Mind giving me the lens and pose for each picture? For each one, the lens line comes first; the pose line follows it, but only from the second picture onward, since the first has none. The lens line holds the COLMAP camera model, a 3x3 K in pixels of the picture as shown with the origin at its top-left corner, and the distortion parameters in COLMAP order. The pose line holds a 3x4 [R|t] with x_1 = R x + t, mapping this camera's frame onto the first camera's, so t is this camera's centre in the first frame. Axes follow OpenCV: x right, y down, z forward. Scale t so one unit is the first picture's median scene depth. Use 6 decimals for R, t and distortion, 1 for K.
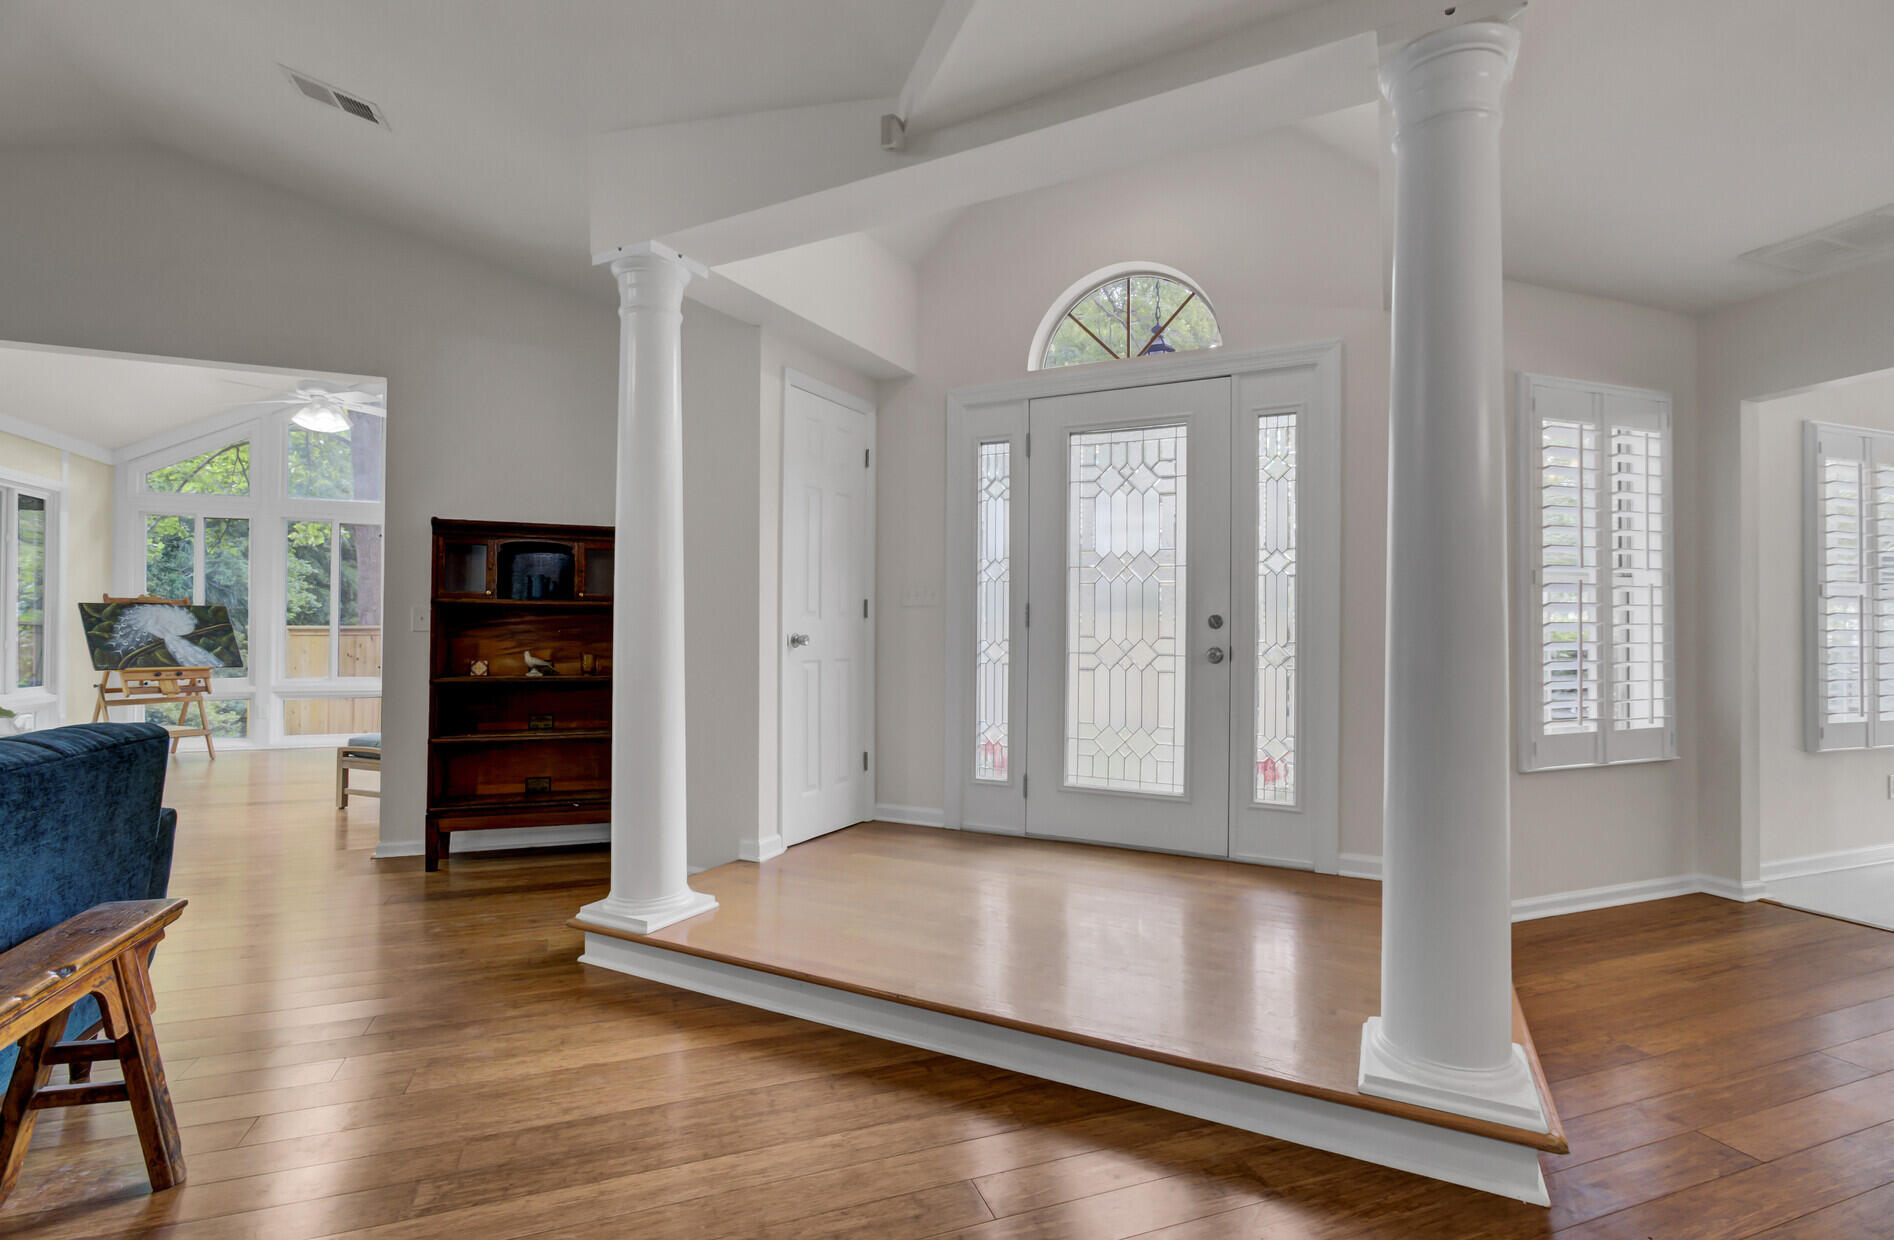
lens RADIAL K [[872.0, 0, 938.5], [0, 872.0, 615.8], [0, 0, 1]] dist [-0.004010, 0.002548]
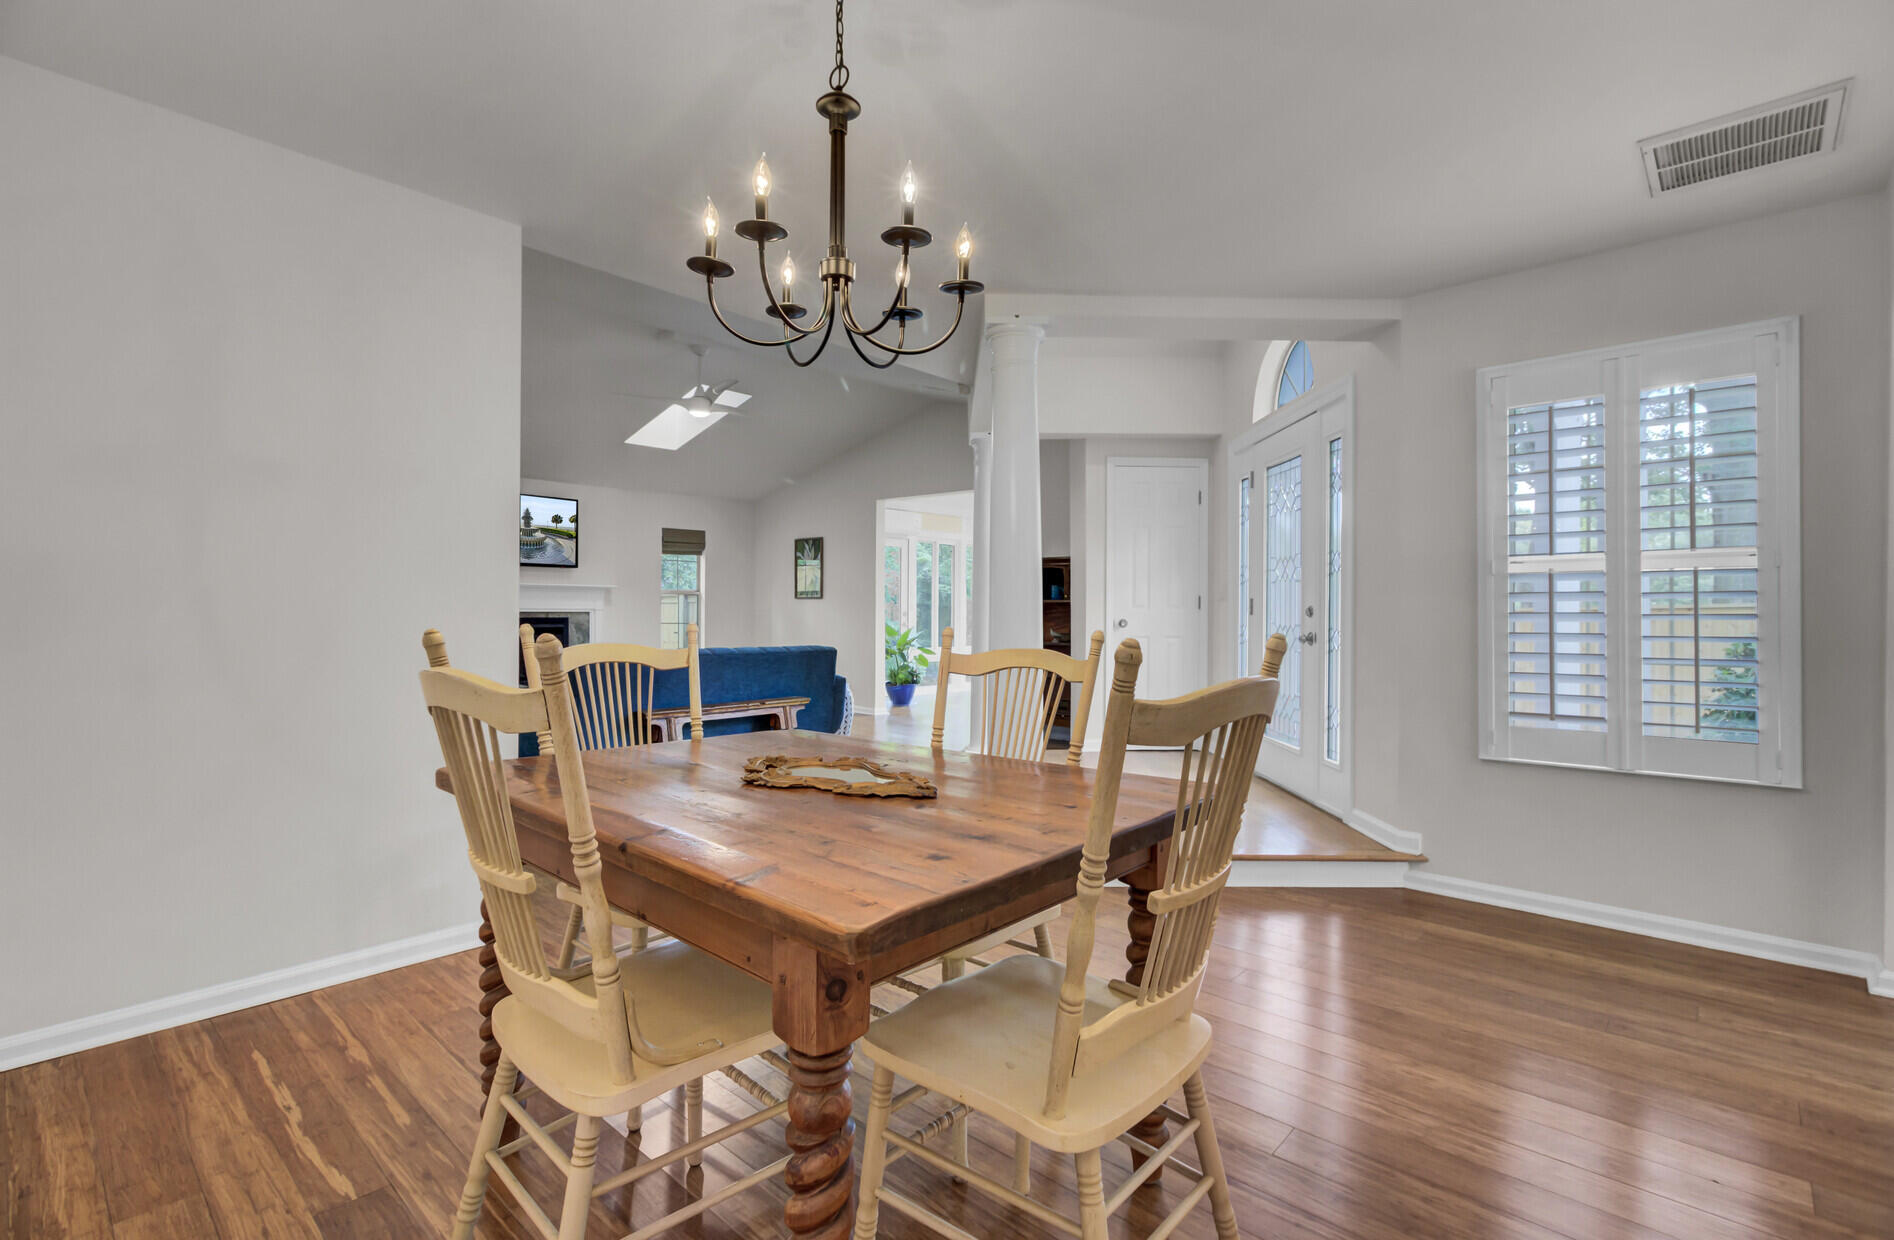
lens RADIAL K [[872.0, 0, 951.6], [0, 872.0, 610.2], [0, 0, 1]] dist [-0.004010, 0.002548]
pose [[0.465990, -0.003597, -0.884782, 1.062943], [0.005187, 0.999986, -0.001334, 0.002107], [0.884775, -0.003968, 0.466002, -0.026192]]
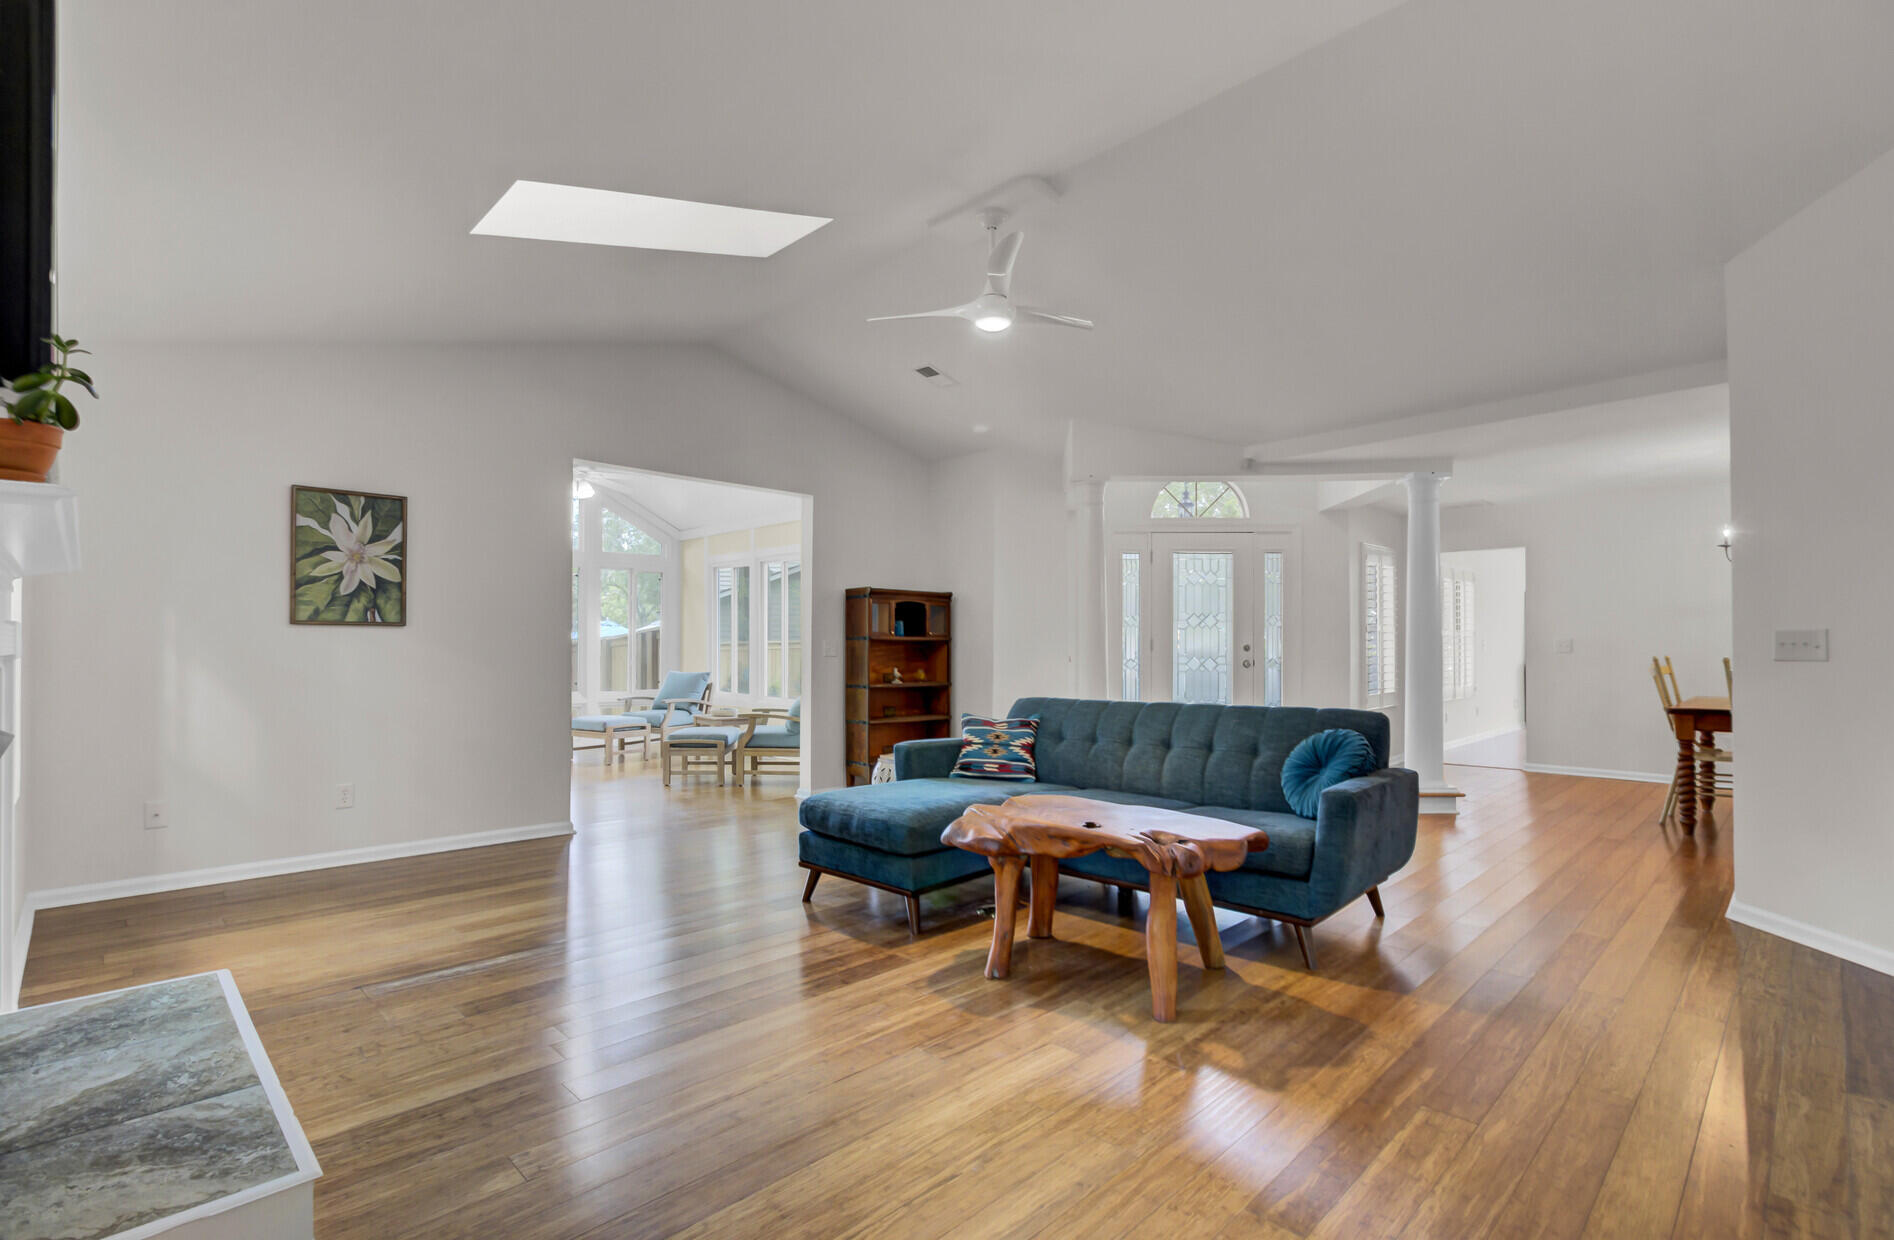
lens RADIAL K [[872.0, 0, 936.6], [0, 872.0, 647.9], [0, 0, 1]] dist [-0.004010, 0.002548]
pose [[0.912320, -0.005595, 0.409440, -1.127334], [-0.001550, 0.999852, 0.017116, -0.025810], [-0.409476, -0.016250, 0.912176, -0.573962]]
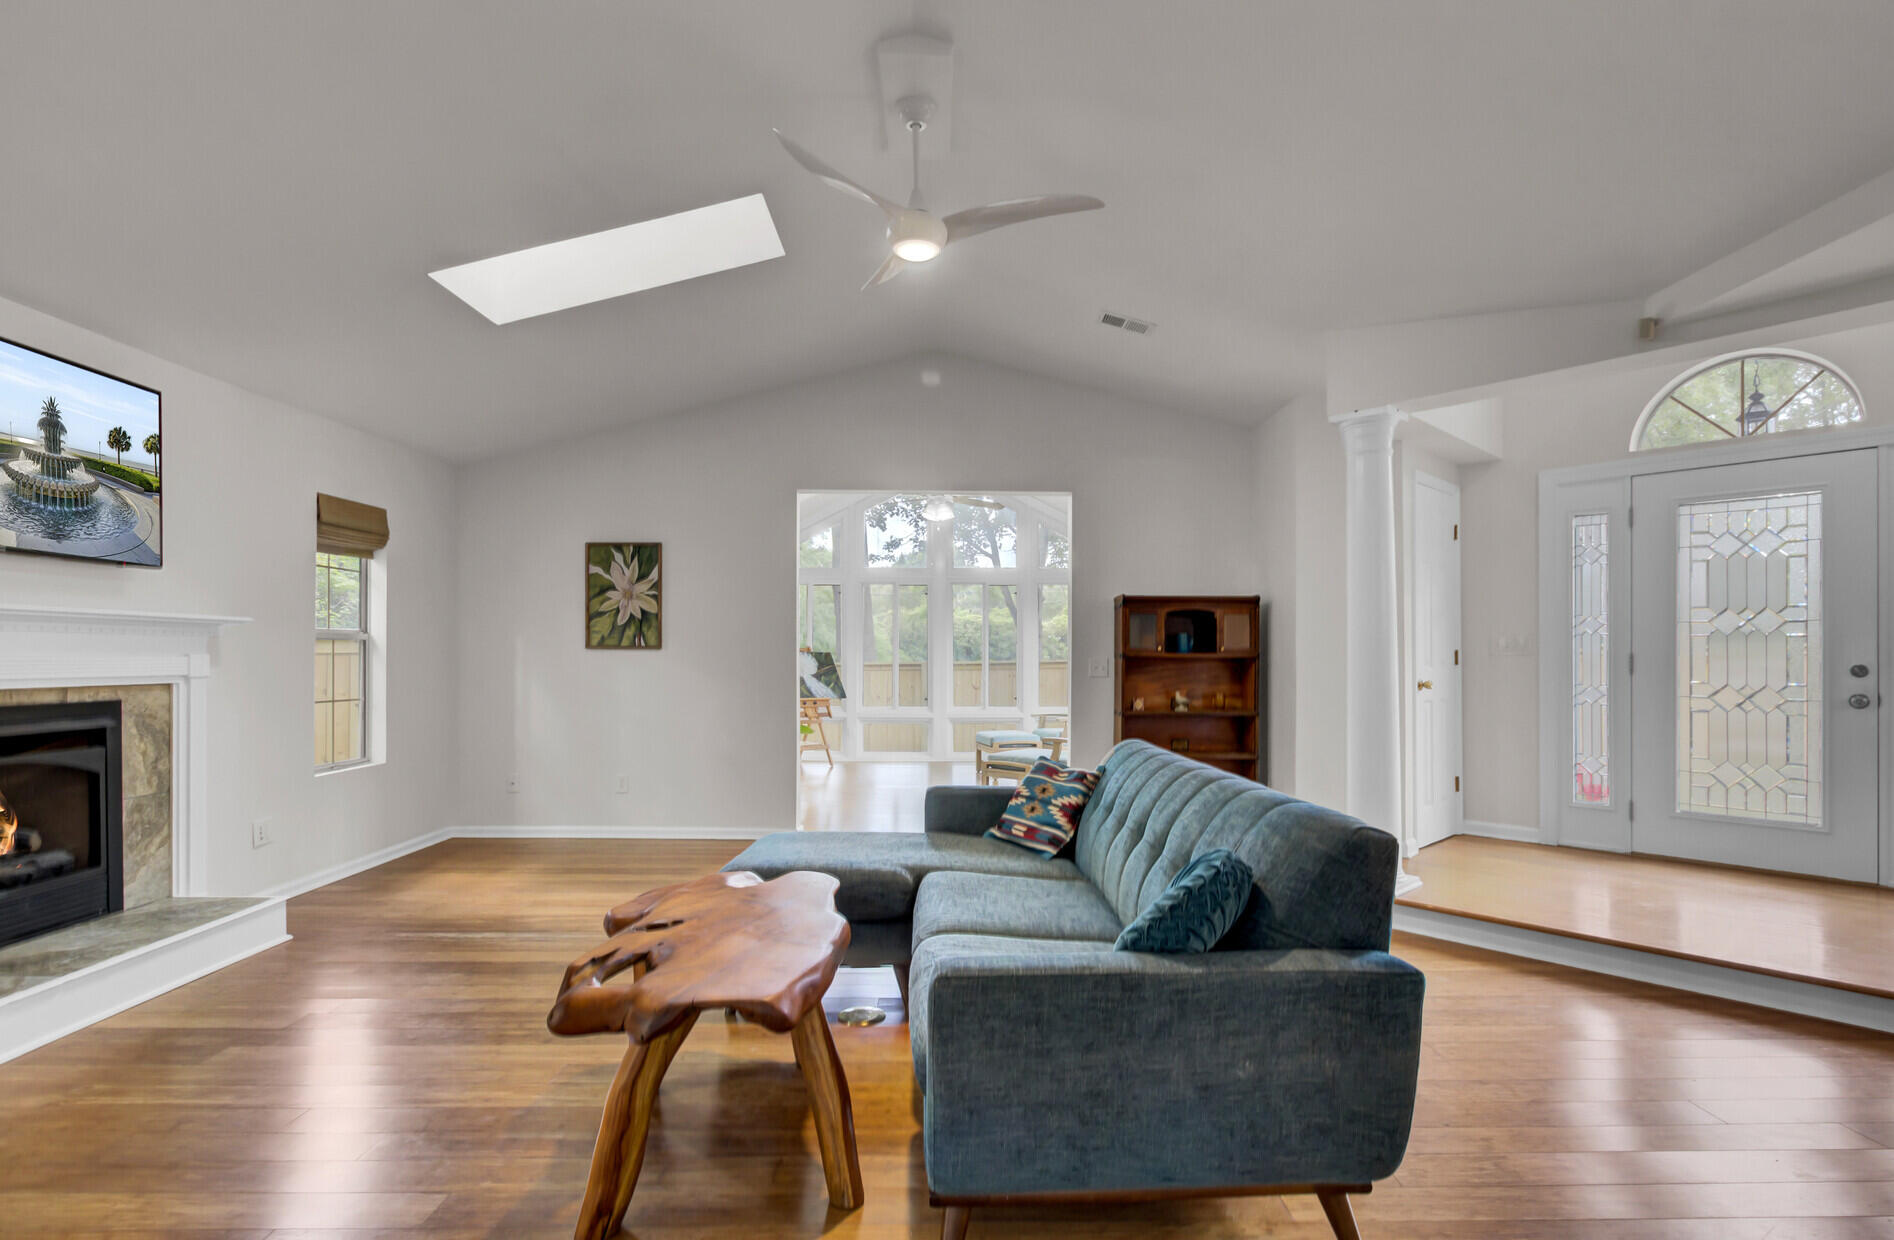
lens RADIAL K [[872.0, 0, 959.6], [0, 872.0, 658.1], [0, 0, 1]] dist [-0.004010, 0.002548]
pose [[0.941713, -0.005348, -0.336376, -0.352244], [0.009646, 0.999892, 0.011107, -0.029837], [0.336280, -0.013705, 0.941662, -0.391142]]
